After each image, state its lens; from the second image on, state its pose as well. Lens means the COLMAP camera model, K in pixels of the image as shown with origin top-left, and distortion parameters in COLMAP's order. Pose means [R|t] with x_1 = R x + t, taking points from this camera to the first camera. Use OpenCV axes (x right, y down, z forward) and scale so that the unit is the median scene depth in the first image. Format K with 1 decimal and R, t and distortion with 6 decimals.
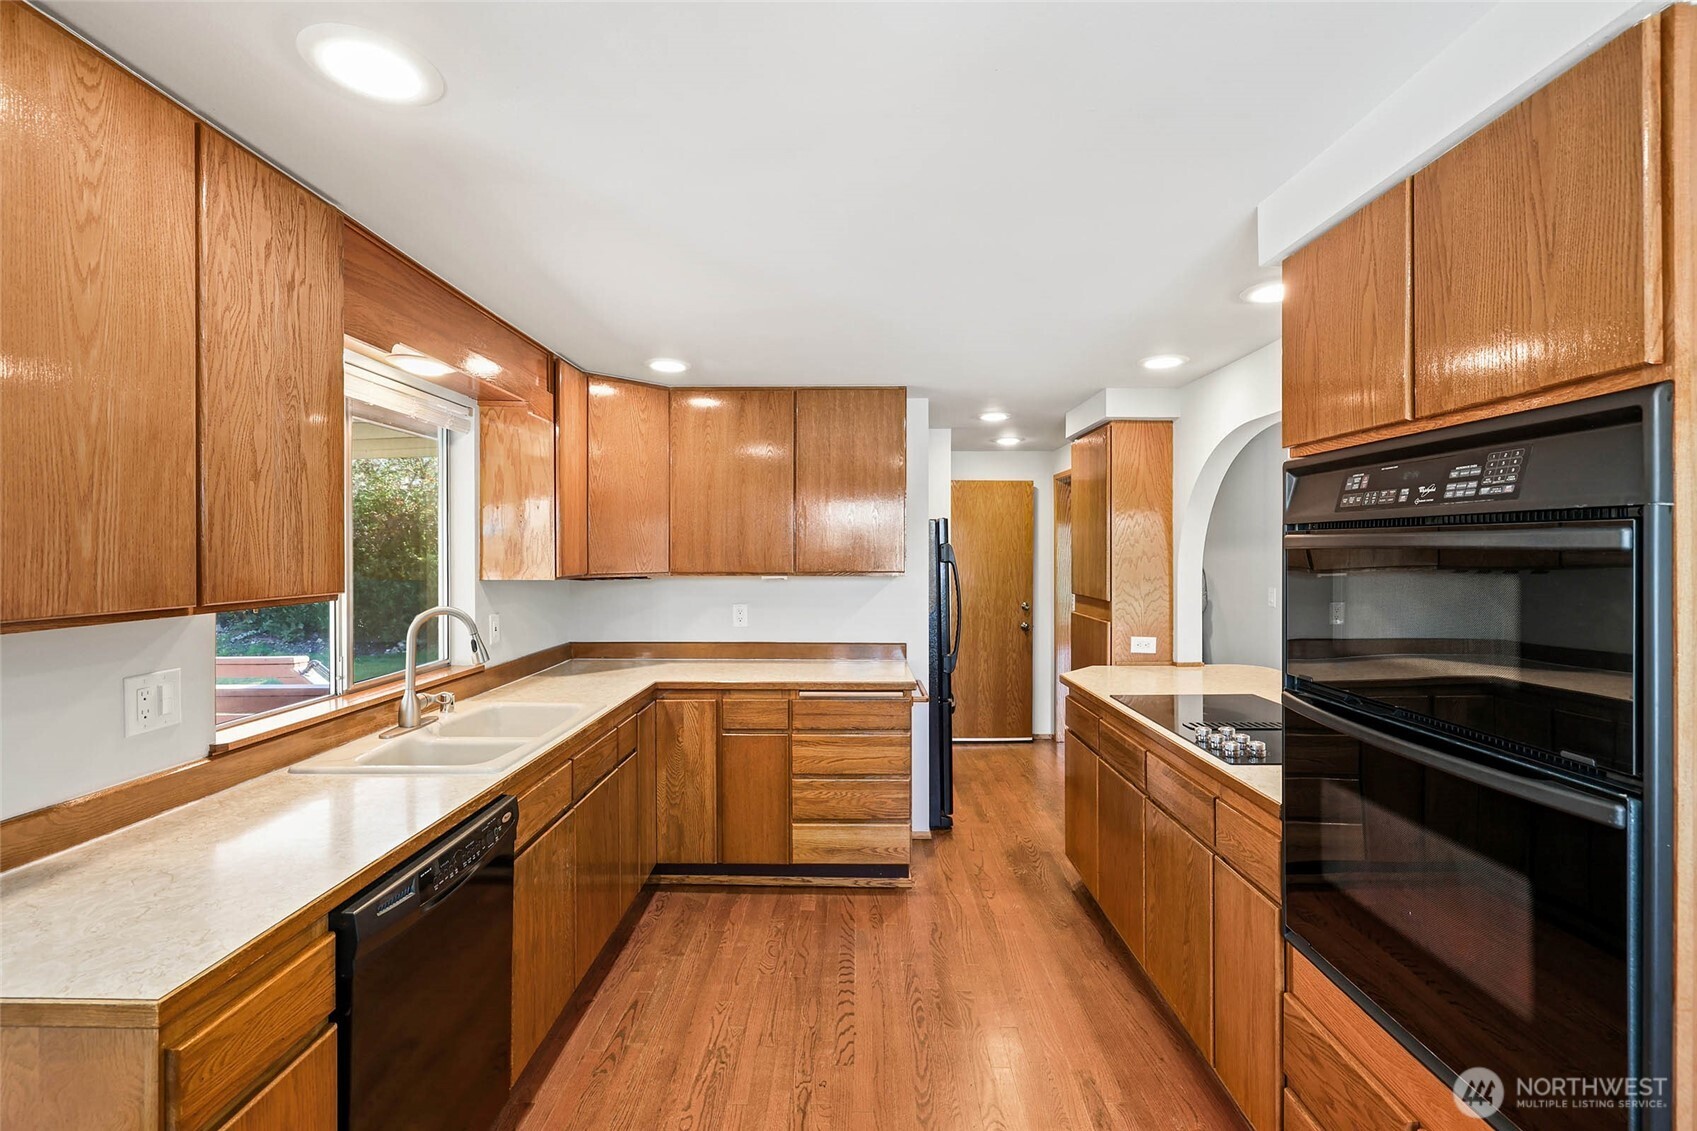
lens RADIAL K [[729.3, 0, 842.6], [0, 729.3, 551.8], [0, 0, 1]] dist [0.001500, 0.000828]
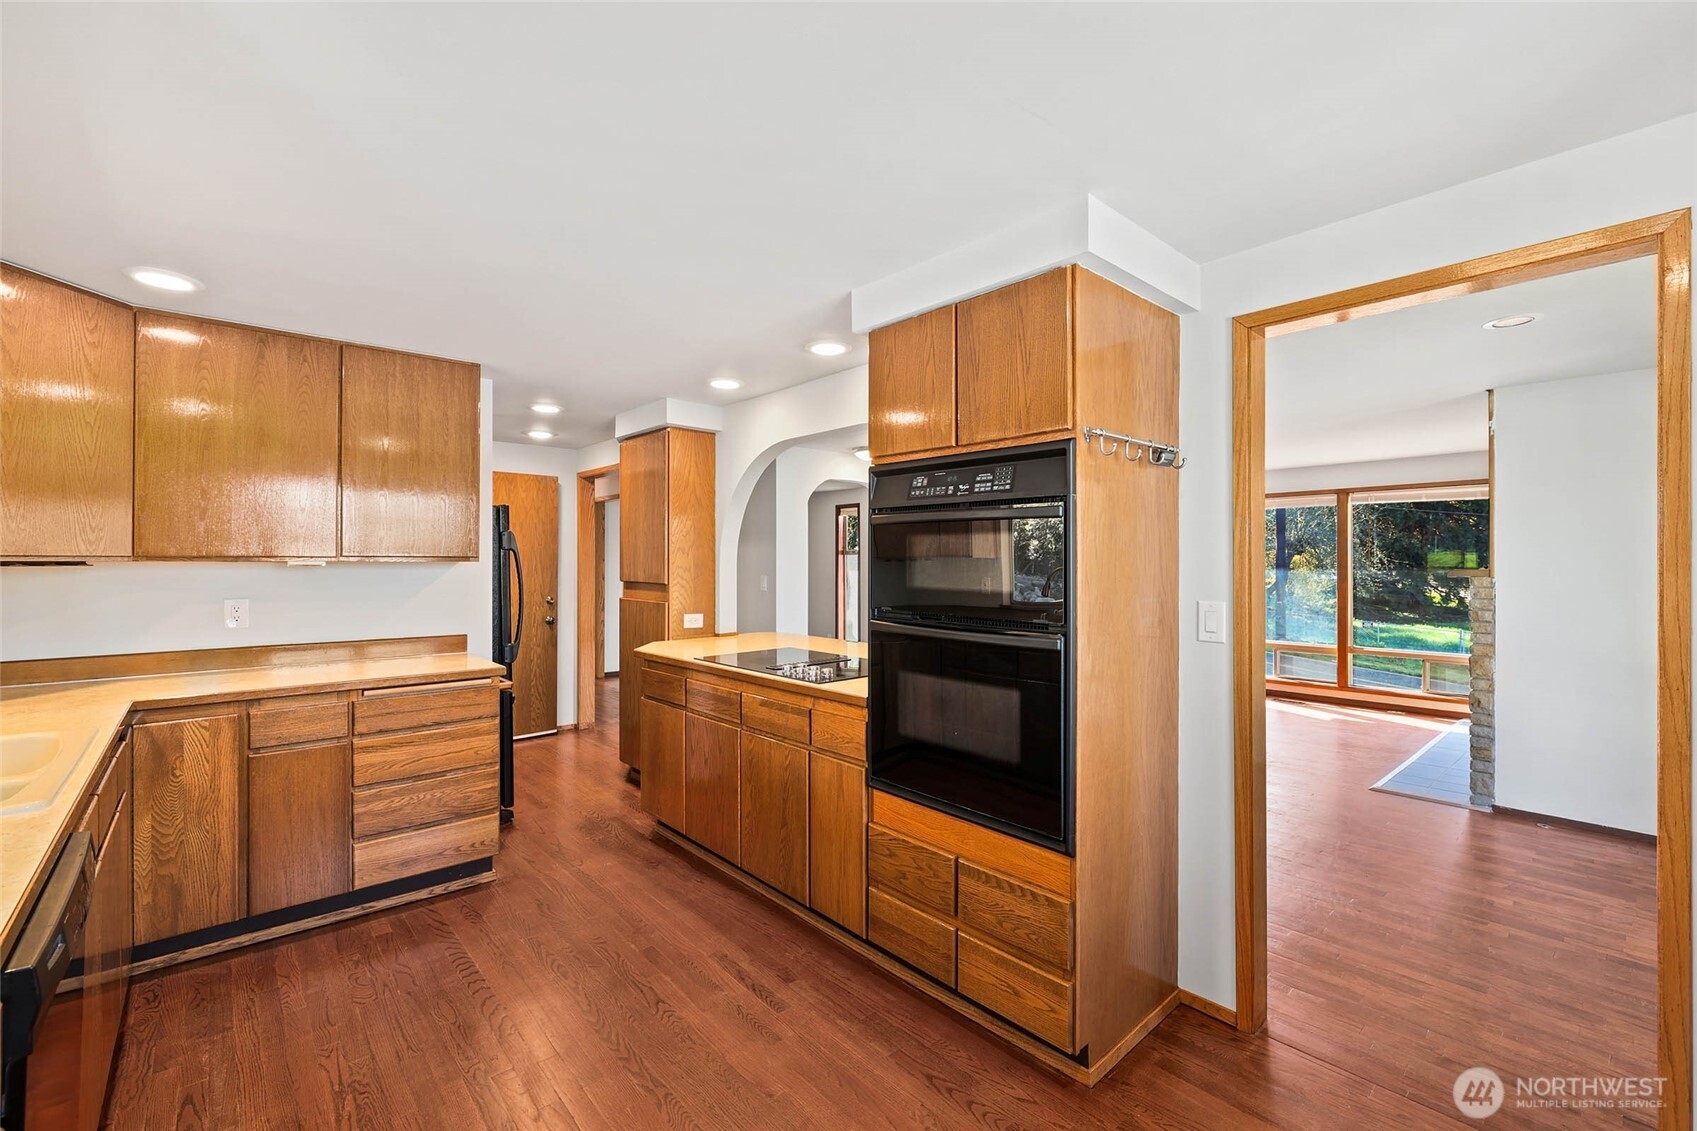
lens RADIAL K [[729.3, 0, 842.6], [0, 729.3, 558.2], [0, 0, 1]] dist [0.001500, 0.000828]
pose [[0.740133, 0.003842, 0.672449, -0.239574], [-0.001085, 0.999989, -0.004519, 0.038306], [-0.672459, 0.002615, 0.740129, -0.036657]]
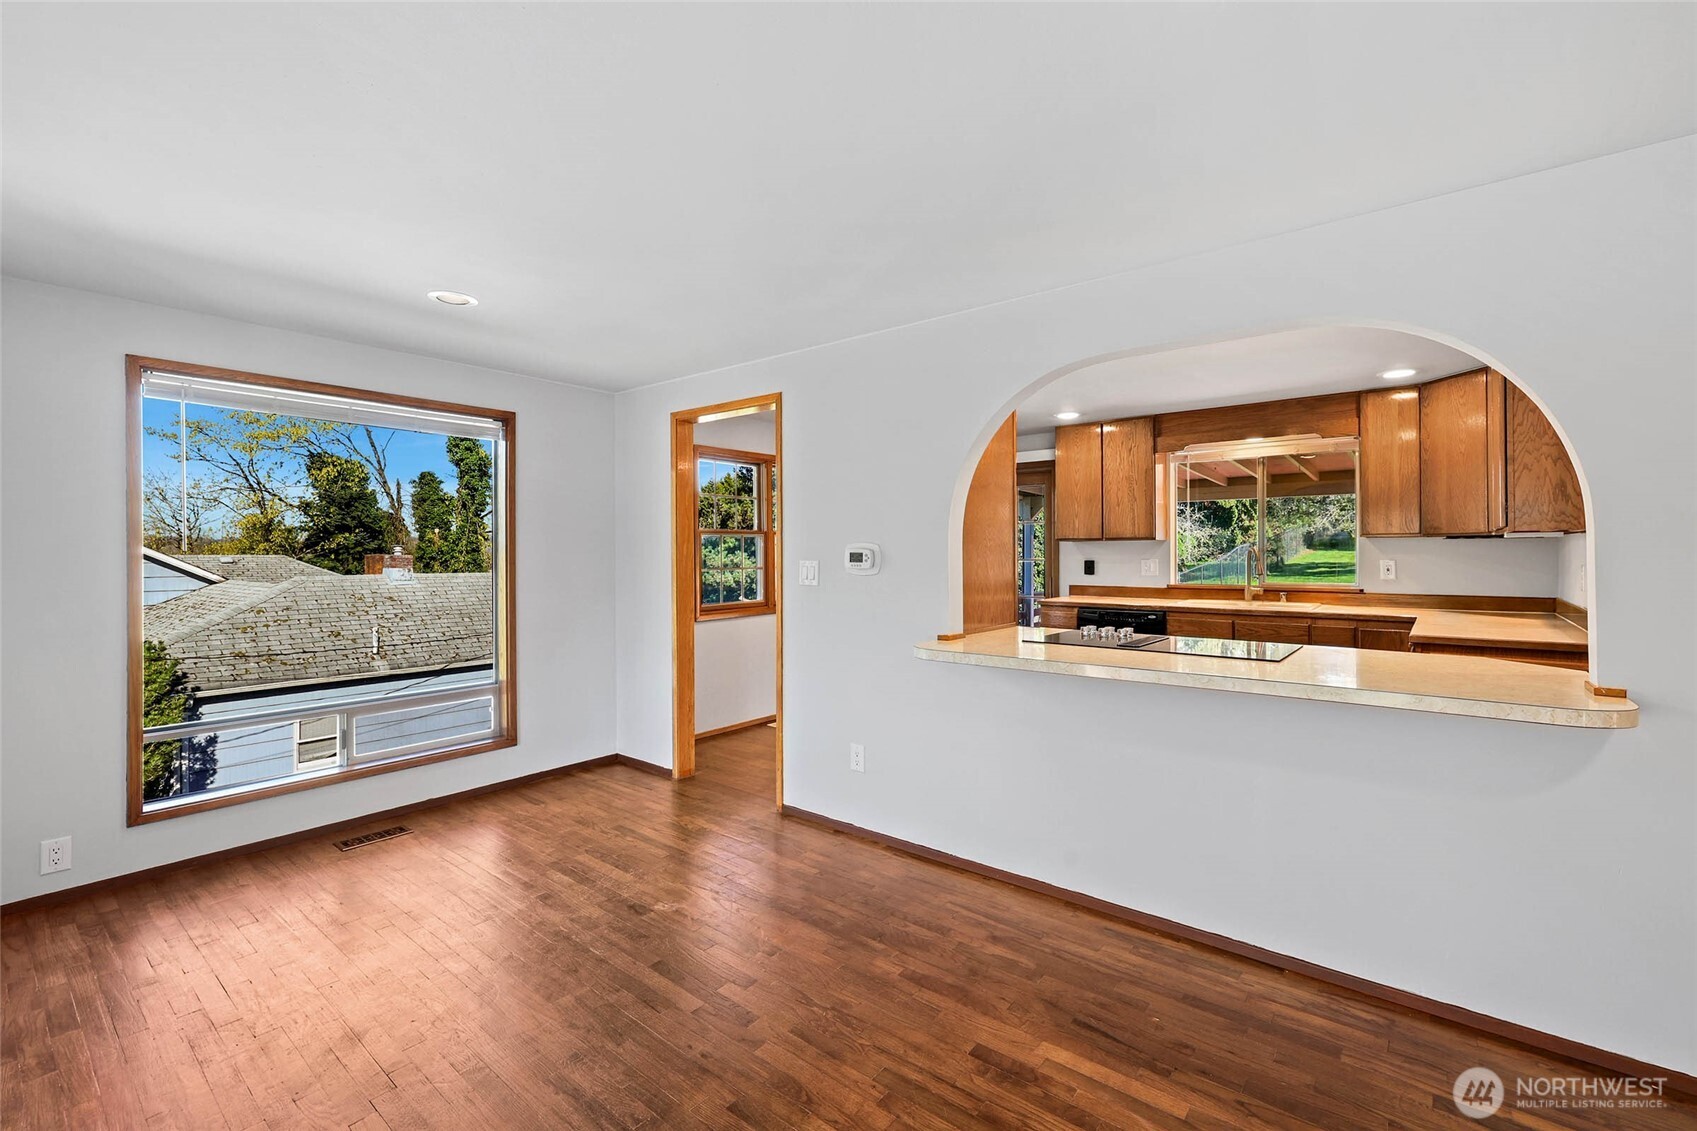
lens RADIAL K [[729.3, 0, 849.3], [0, 729.3, 556.0], [0, 0, 1]] dist [0.001500, 0.000828]
pose [[-0.615503, 0.008684, -0.788087, 1.489496], [0.004622, 0.999962, 0.007409, 0.062003], [0.788121, 0.000917, -0.615520, 1.091839]]
